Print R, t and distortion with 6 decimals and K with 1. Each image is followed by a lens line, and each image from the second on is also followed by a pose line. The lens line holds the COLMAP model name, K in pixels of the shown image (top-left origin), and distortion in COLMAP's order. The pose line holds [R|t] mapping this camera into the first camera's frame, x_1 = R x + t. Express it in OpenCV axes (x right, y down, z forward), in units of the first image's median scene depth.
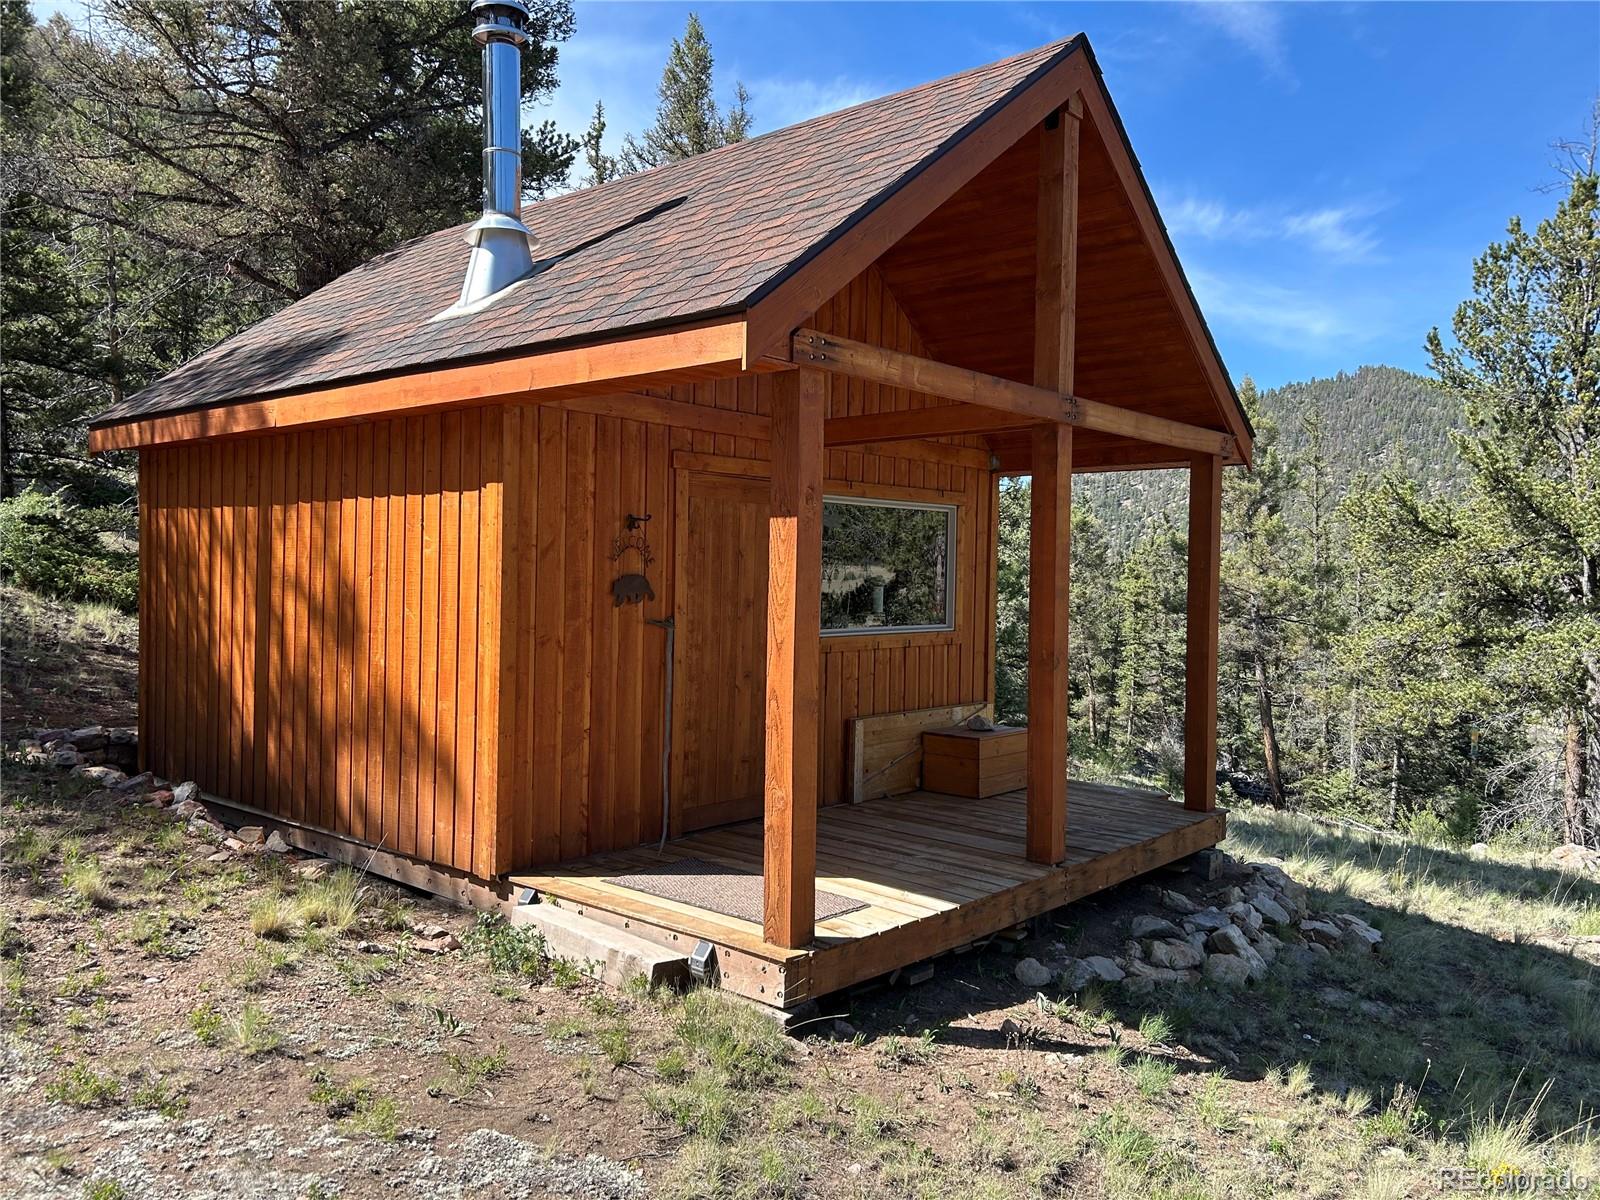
lens RADIAL K [[1221.4, 0, 785.8], [0, 1221.4, 601.6], [0, 0, 1]] dist [0.028797, -0.017192]
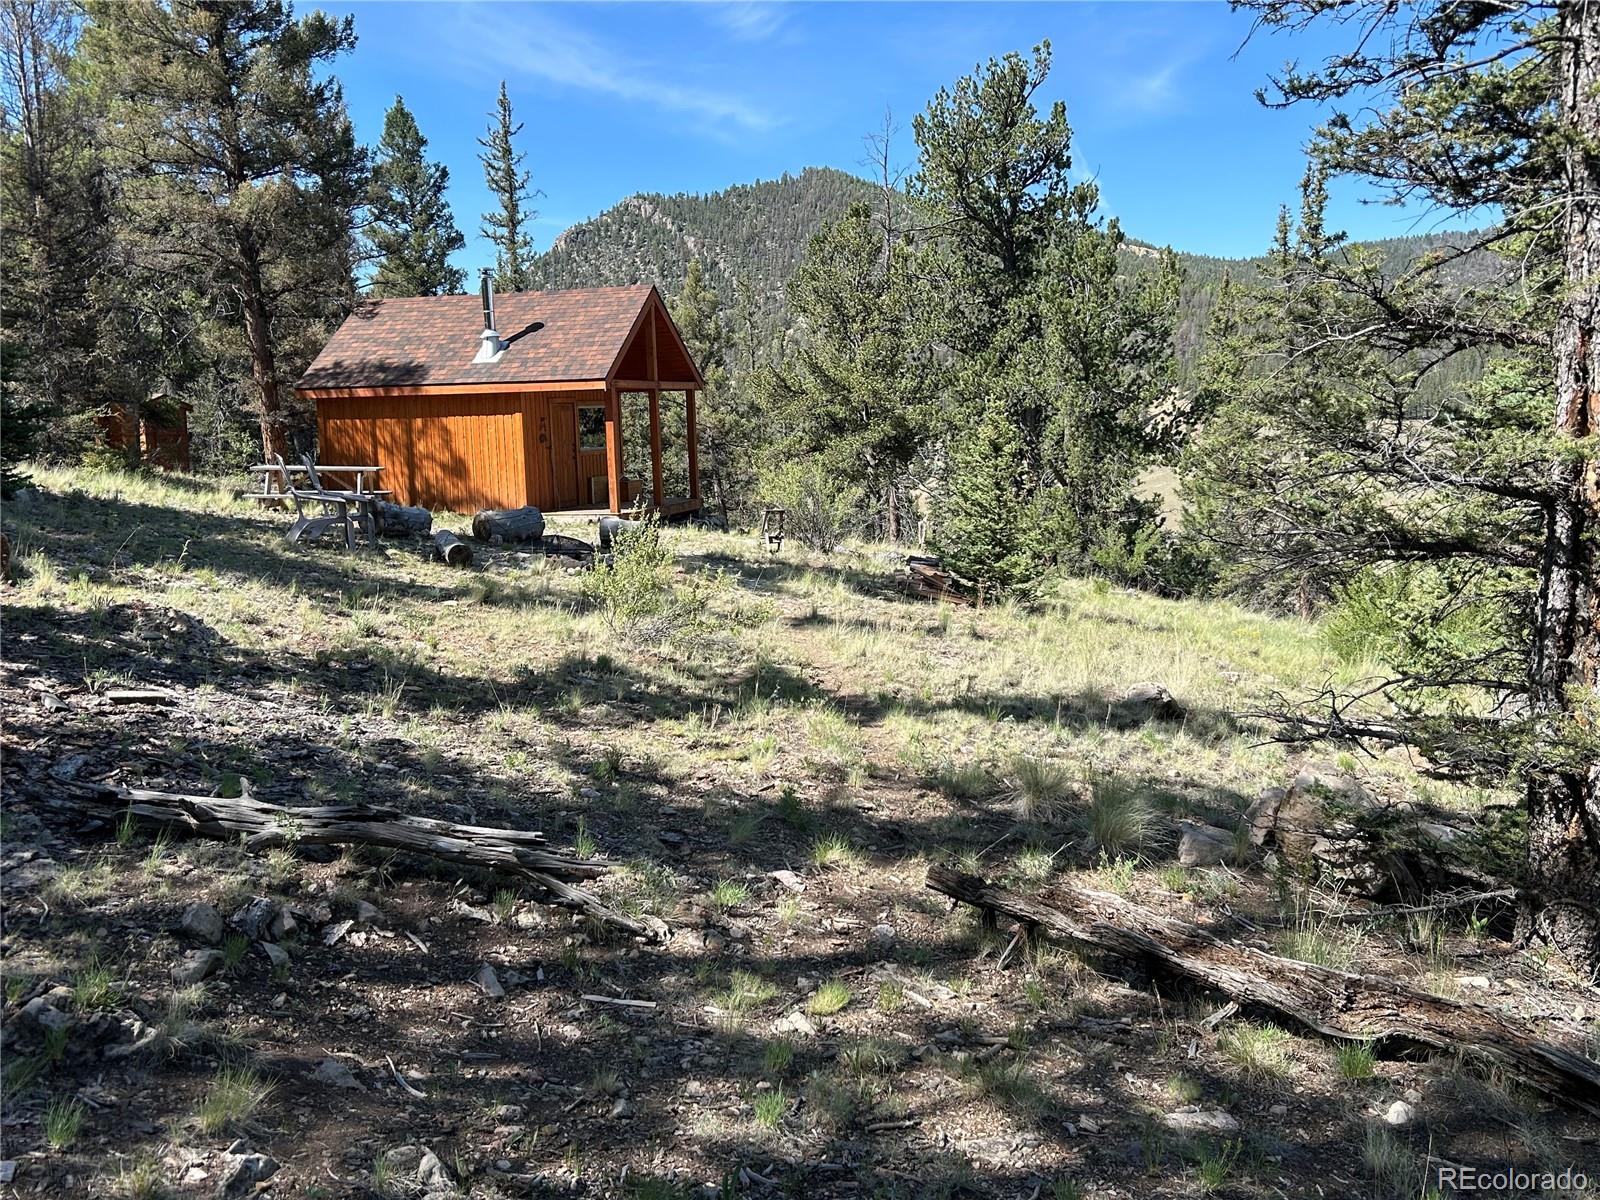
lens RADIAL K [[1445.3, 0, 801.4], [0, 1445.3, 607.4], [0, 0, 1]] dist [0.037152, -0.054572]
pose [[0.909426, -0.100101, 0.403639, -0.395230], [0.054360, 0.990885, 0.123259, -0.000598], [-0.412298, -0.090153, 0.906577, -1.053698]]
